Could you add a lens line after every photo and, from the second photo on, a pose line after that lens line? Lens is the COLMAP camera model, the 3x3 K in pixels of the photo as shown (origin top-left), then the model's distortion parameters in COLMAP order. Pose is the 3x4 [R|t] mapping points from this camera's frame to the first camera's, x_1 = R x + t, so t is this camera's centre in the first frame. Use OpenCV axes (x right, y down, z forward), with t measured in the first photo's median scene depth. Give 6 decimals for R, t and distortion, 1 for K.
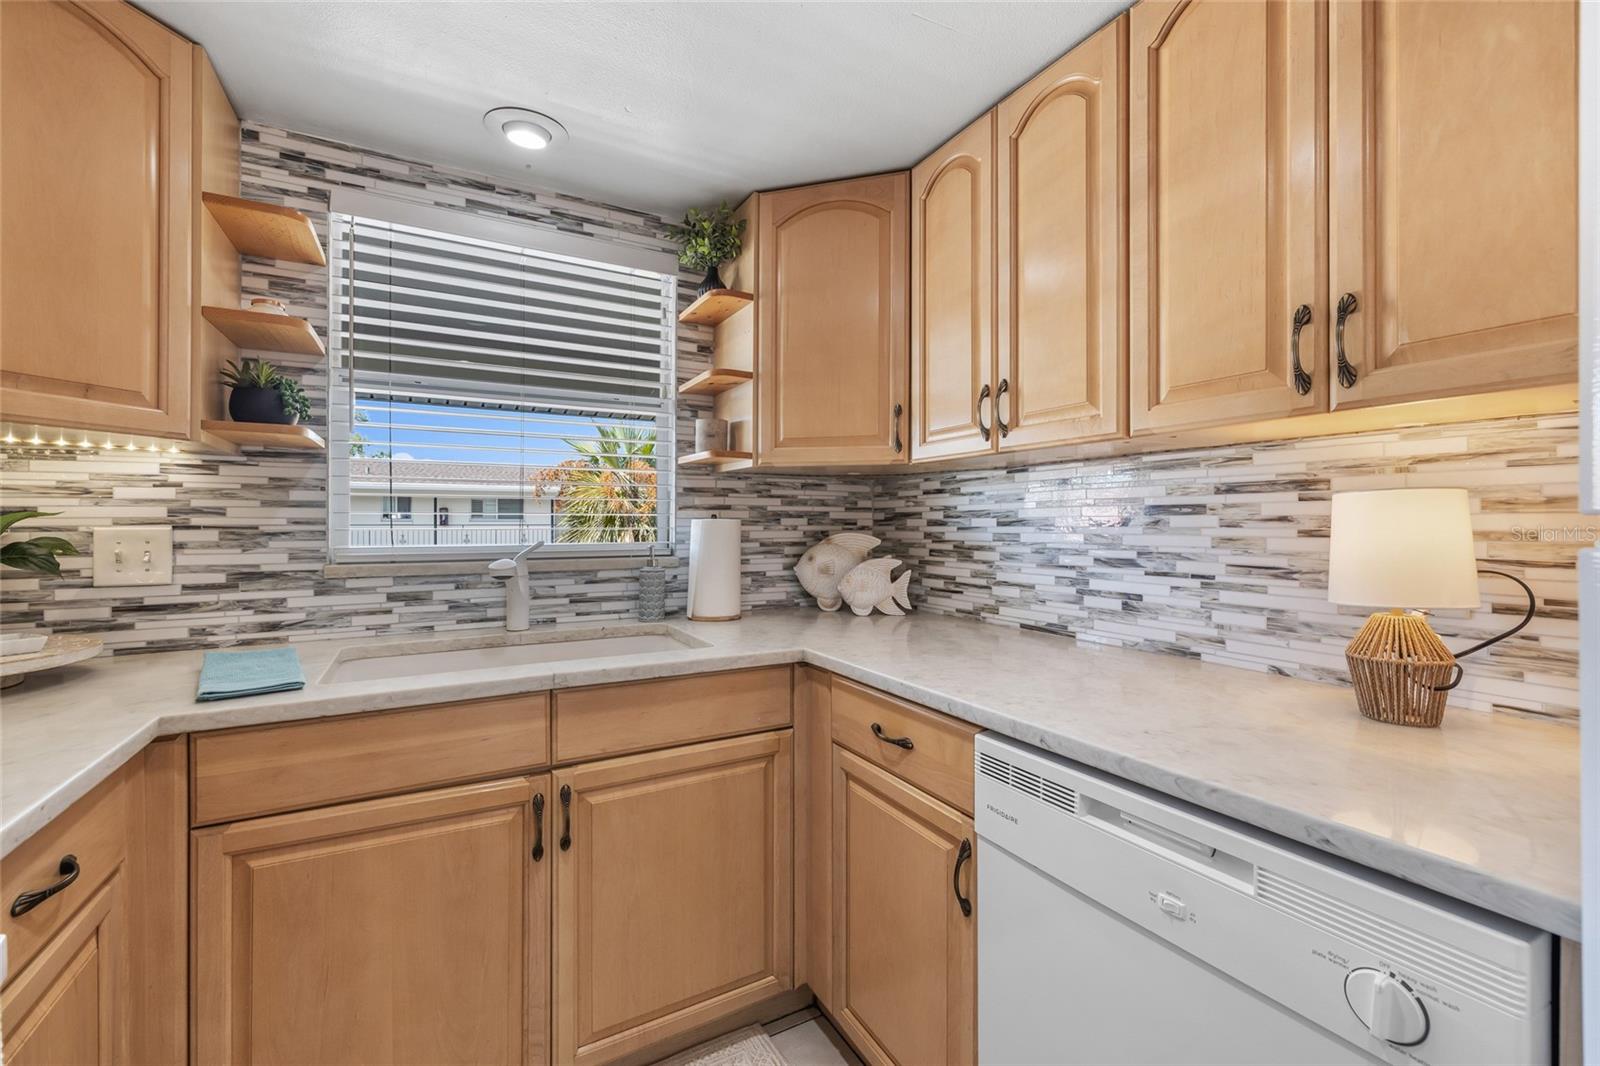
lens RADIAL K [[668.9, 0, 792.5], [0, 668.9, 520.0], [0, 0, 1]] dist [-0.000343, 0.000713]
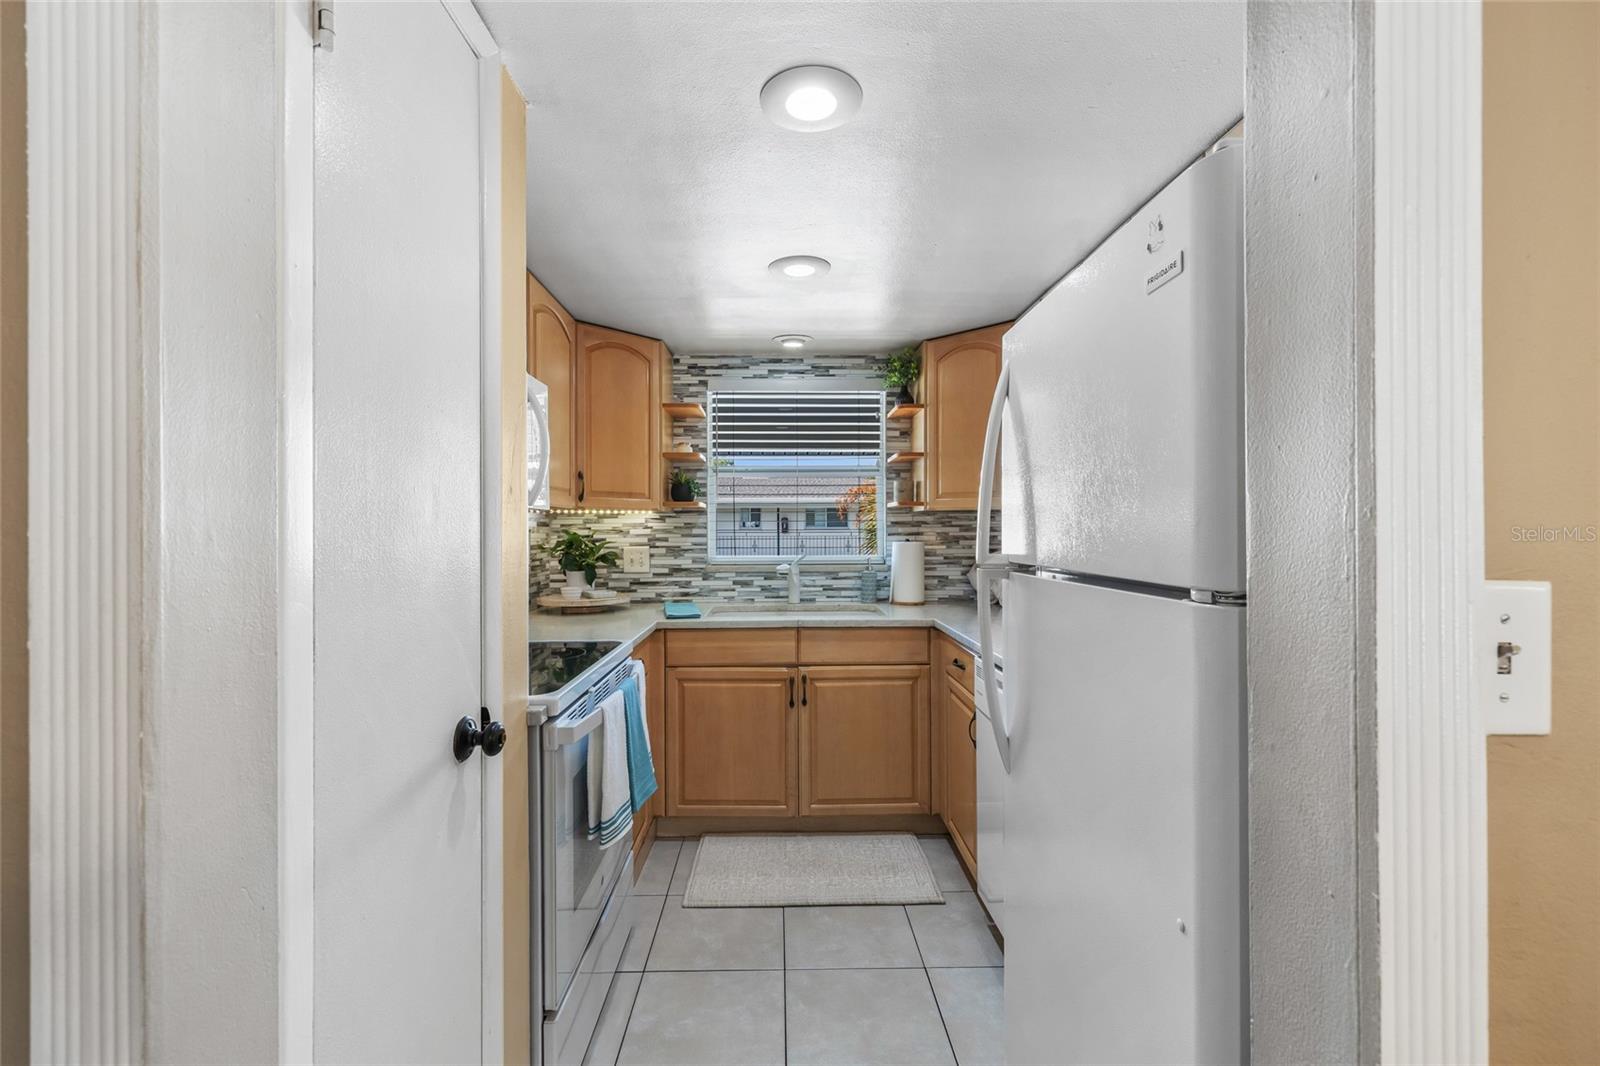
lens RADIAL K [[668.9, 0, 787.4], [0, 668.9, 527.6], [0, 0, 1]] dist [-0.000343, 0.000713]
pose [[0.885471, -0.004341, -0.464675, 0.498159], [0.006067, 0.999979, 0.002219, -0.054486], [0.464655, -0.004784, 0.885479, -0.736604]]
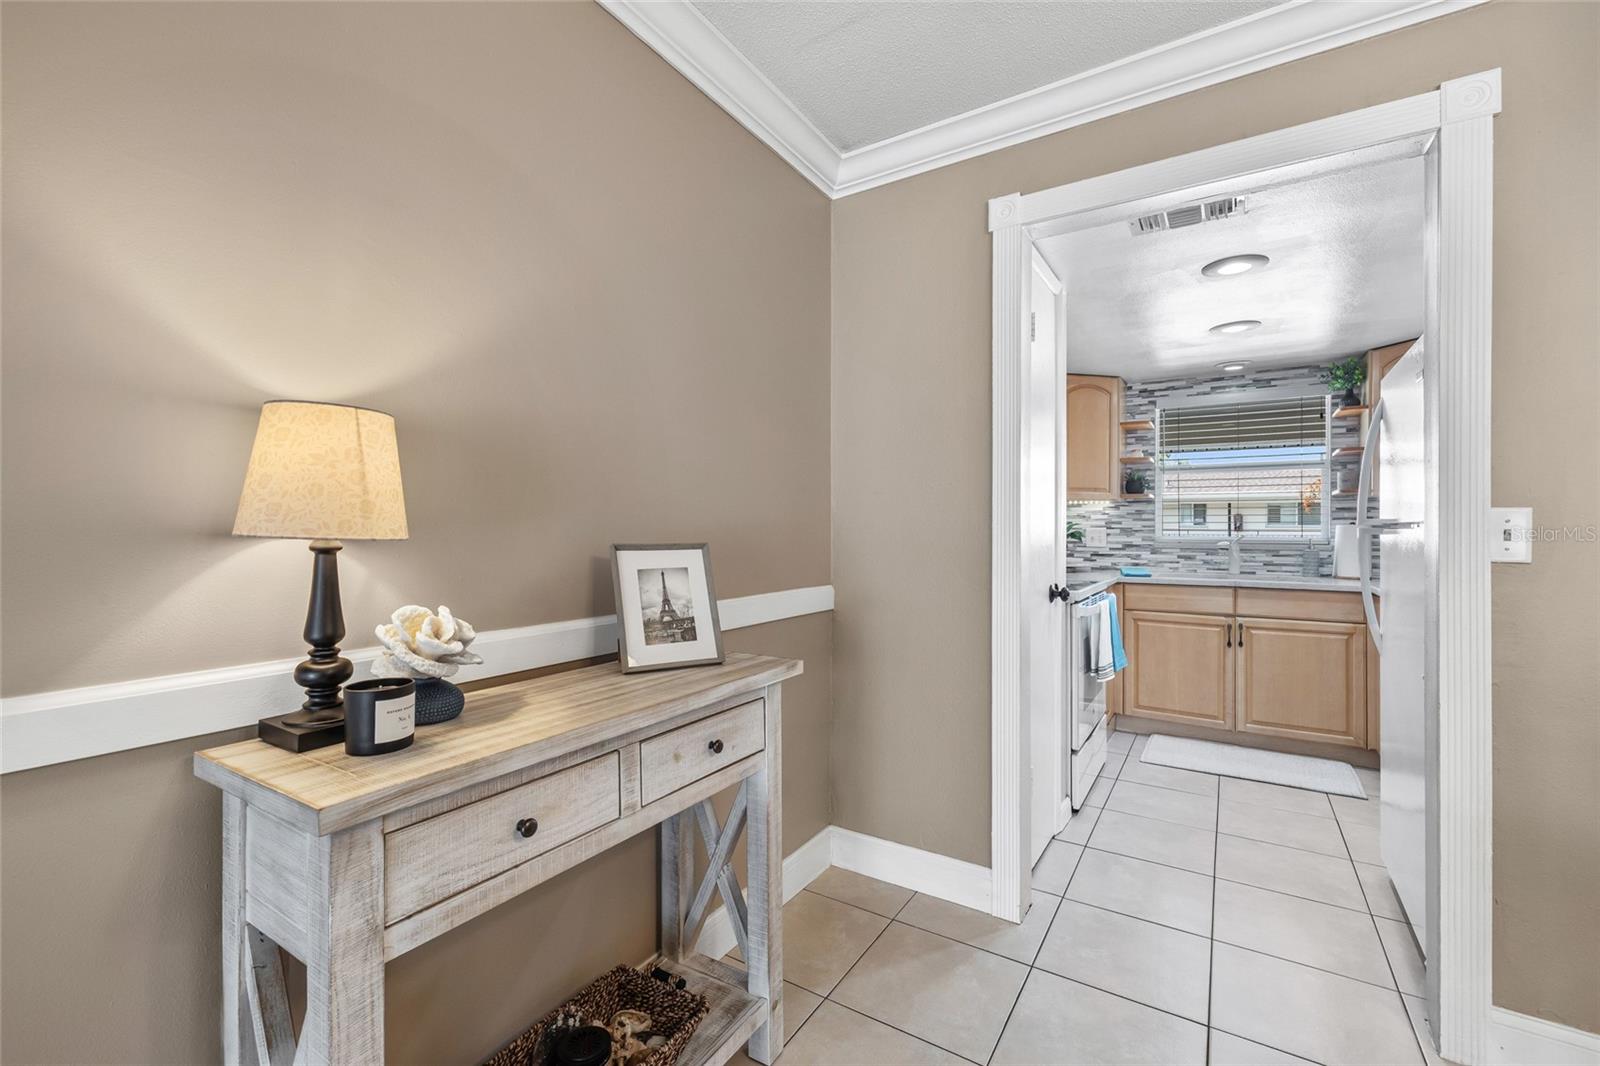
lens RADIAL K [[668.9, 0, 799.2], [0, 668.9, 525.7], [0, 0, 1]] dist [-0.000343, 0.000713]
pose [[0.479958, -0.001015, -0.877291, 1.018091], [0.000833, 0.999999, -0.000702, 0.000996], [0.877291, -0.000394, 0.479958, -1.613353]]
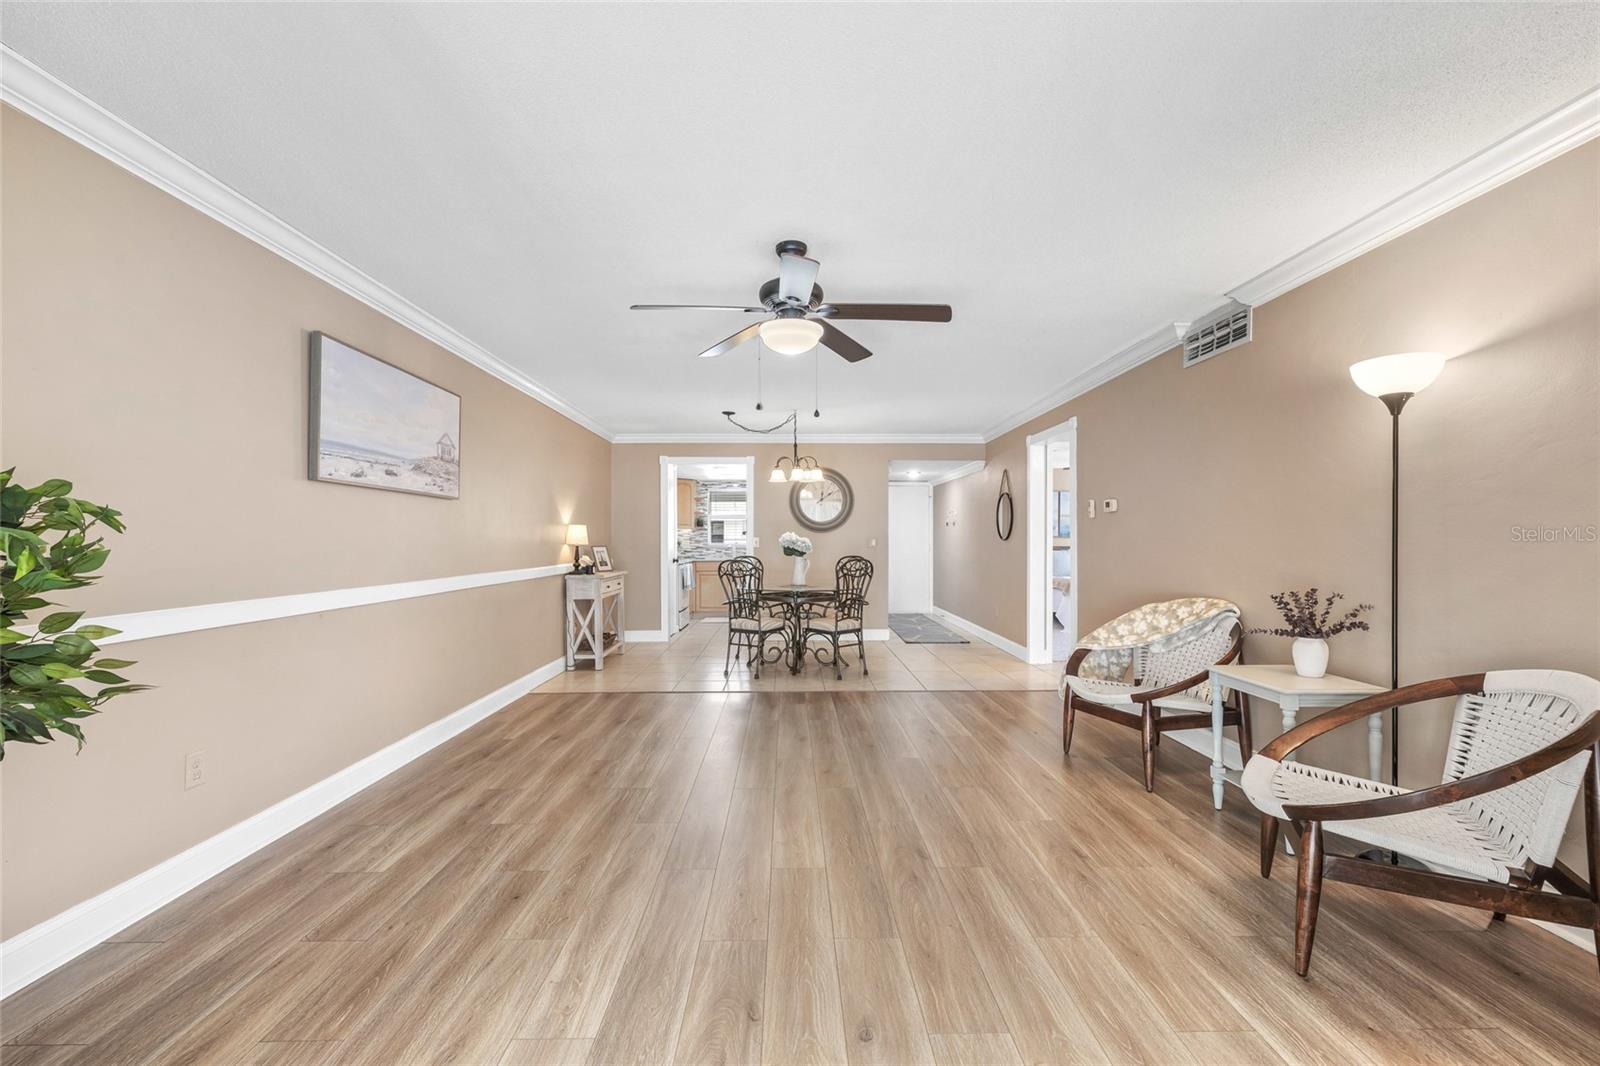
lens RADIAL K [[668.9, 0, 794.2], [0, 668.9, 542.4], [0, 0, 1]] dist [-0.000343, 0.000713]
pose [[0.882416, 0.002781, -0.470463, 3.296302], [0.002577, 0.999939, 0.010744, -0.040836], [0.470464, -0.010693, 0.882355, -4.609681]]
